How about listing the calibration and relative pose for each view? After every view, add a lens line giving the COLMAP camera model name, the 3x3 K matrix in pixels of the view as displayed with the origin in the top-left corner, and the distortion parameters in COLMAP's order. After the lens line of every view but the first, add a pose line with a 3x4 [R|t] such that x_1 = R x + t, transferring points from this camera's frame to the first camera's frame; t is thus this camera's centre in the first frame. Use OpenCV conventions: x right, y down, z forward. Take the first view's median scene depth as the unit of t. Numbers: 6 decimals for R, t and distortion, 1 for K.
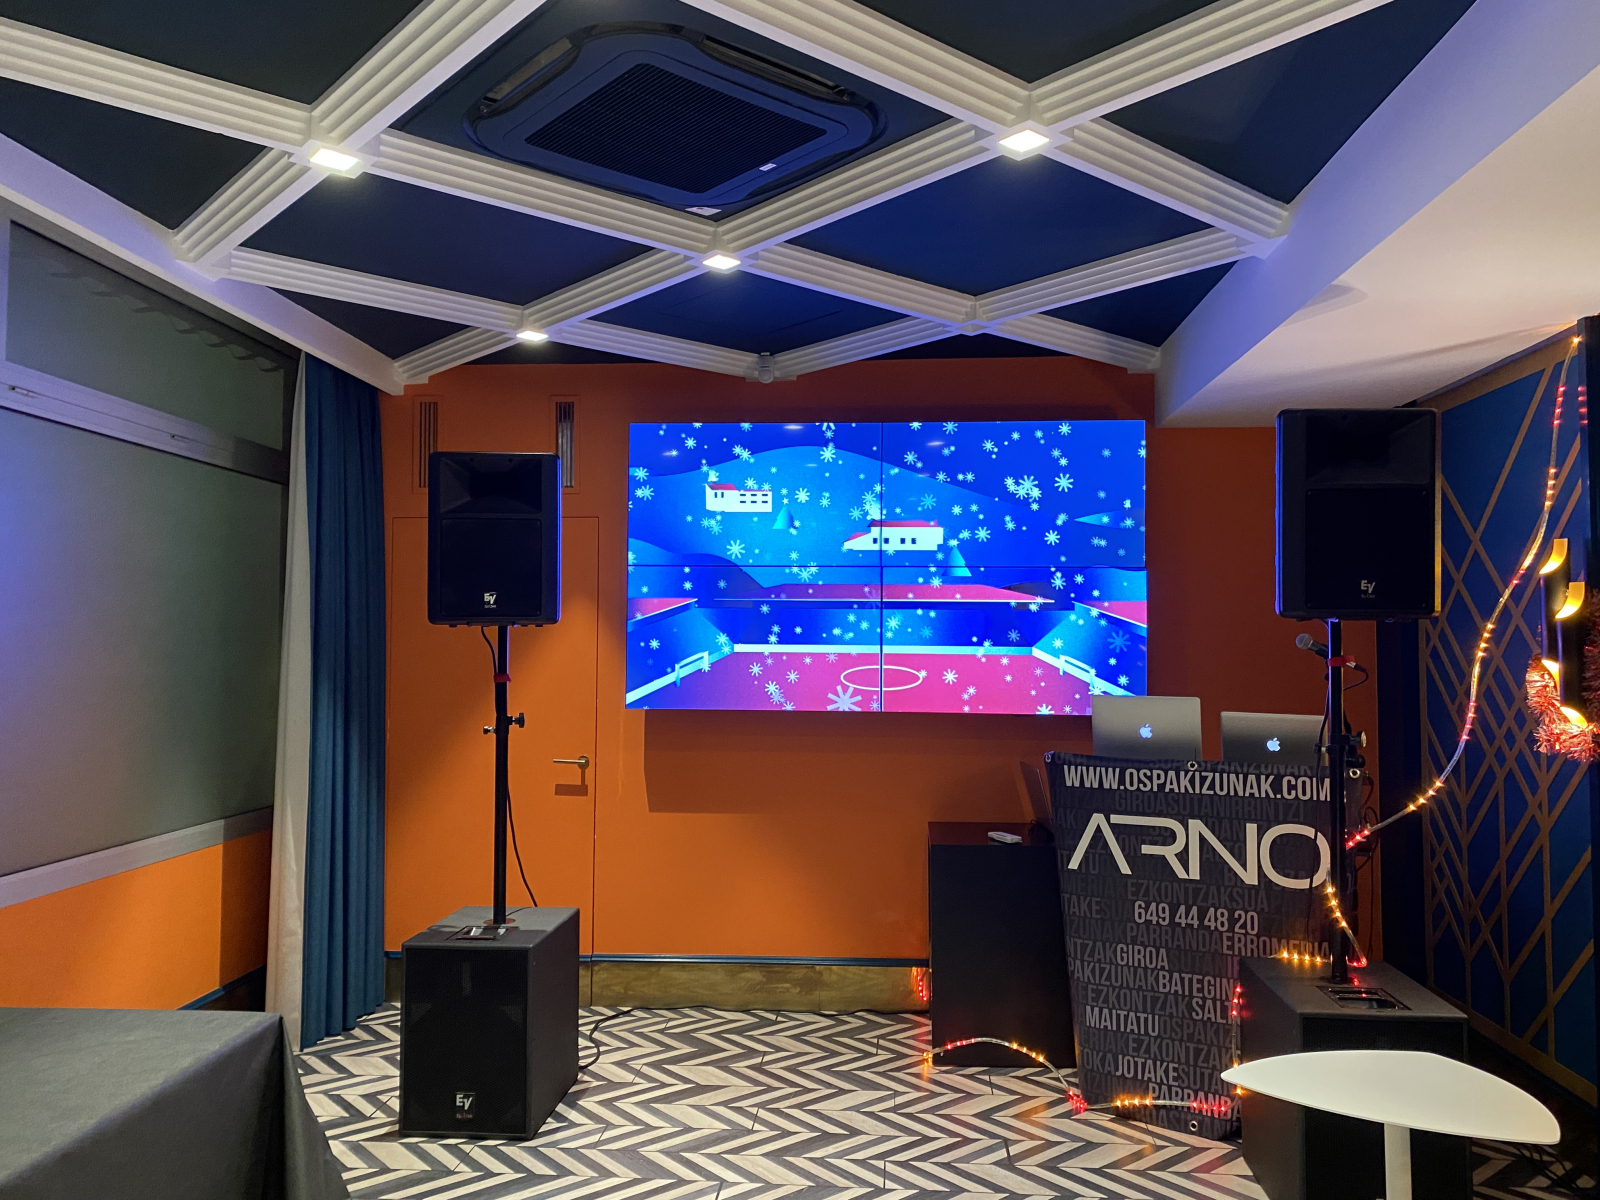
lens RADIAL K [[1231.8, 0, 794.1], [0, 1231.8, 593.4], [0, 0, 1]] dist [0.012838, -0.001866]
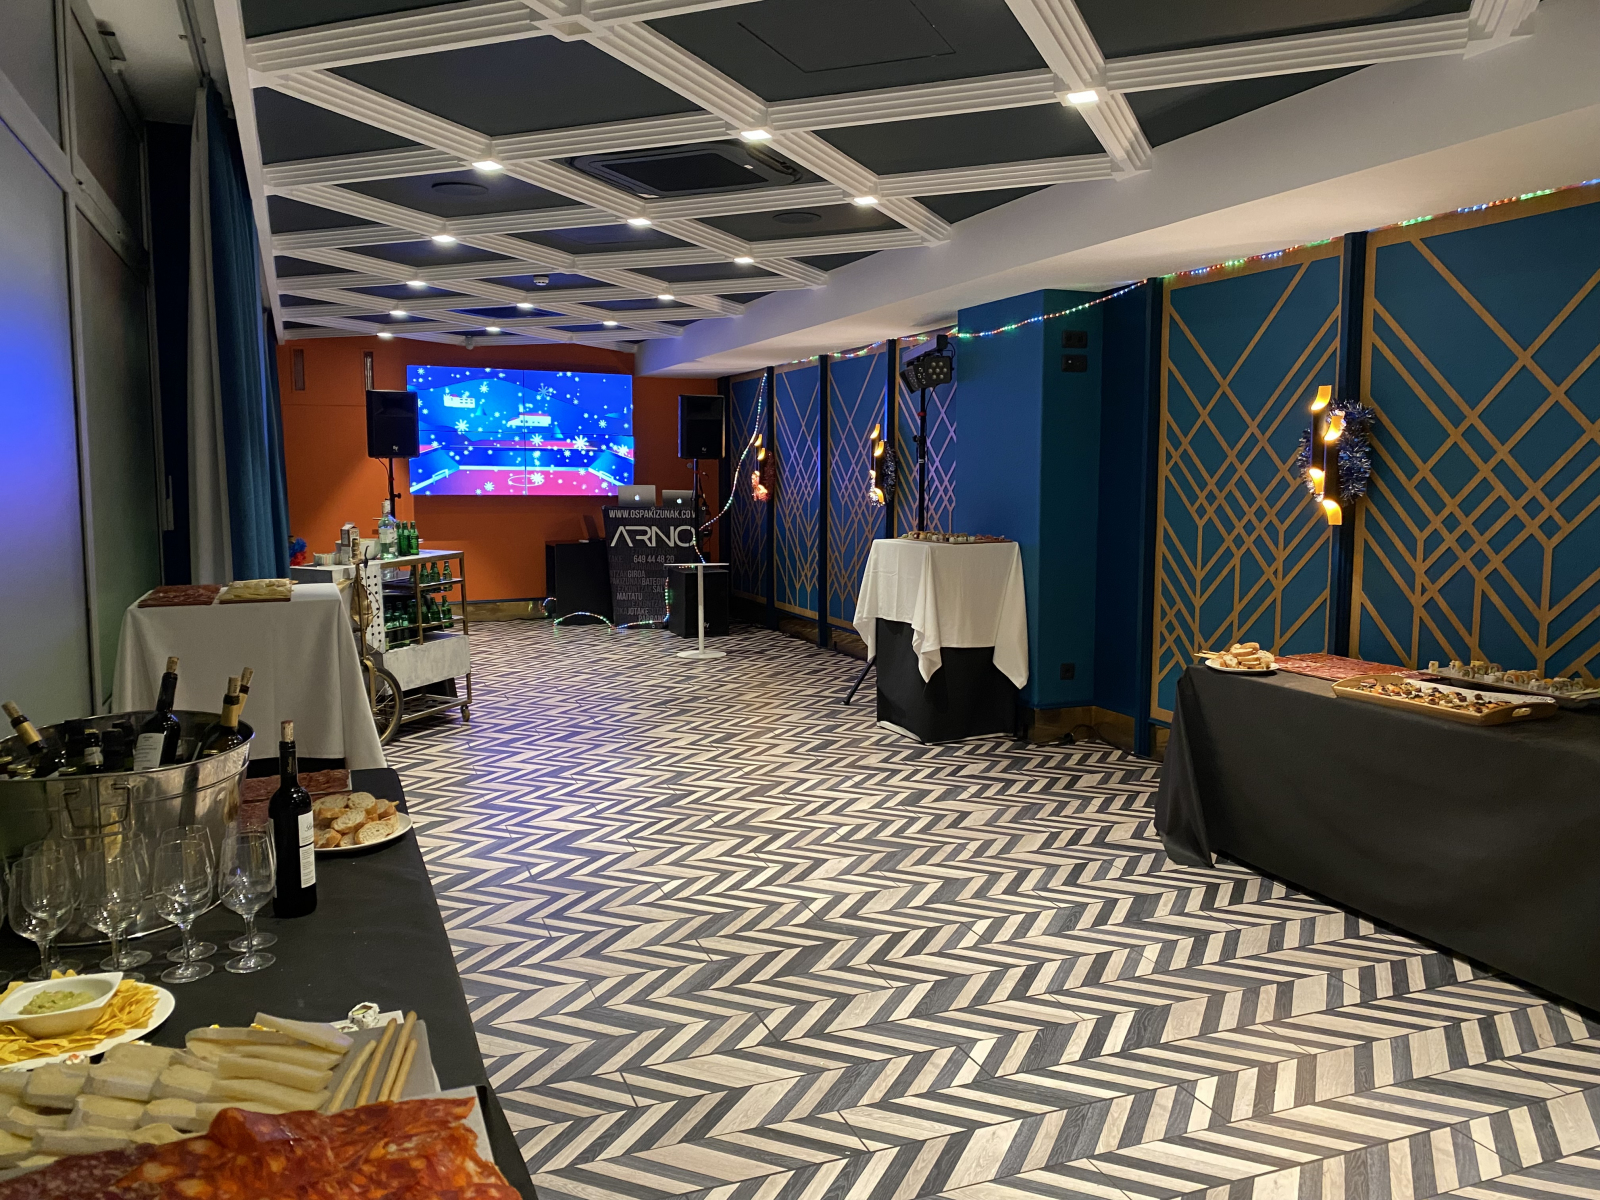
lens RADIAL K [[1231.8, 0, 796.5], [0, 1231.8, 599.0], [0, 0, 1]] dist [0.012838, -0.001866]
pose [[0.896422, -0.045244, 0.440887, -0.649047], [-0.021130, 0.989282, 0.144482, -0.074348], [-0.442698, -0.138833, 0.885858, -1.712492]]
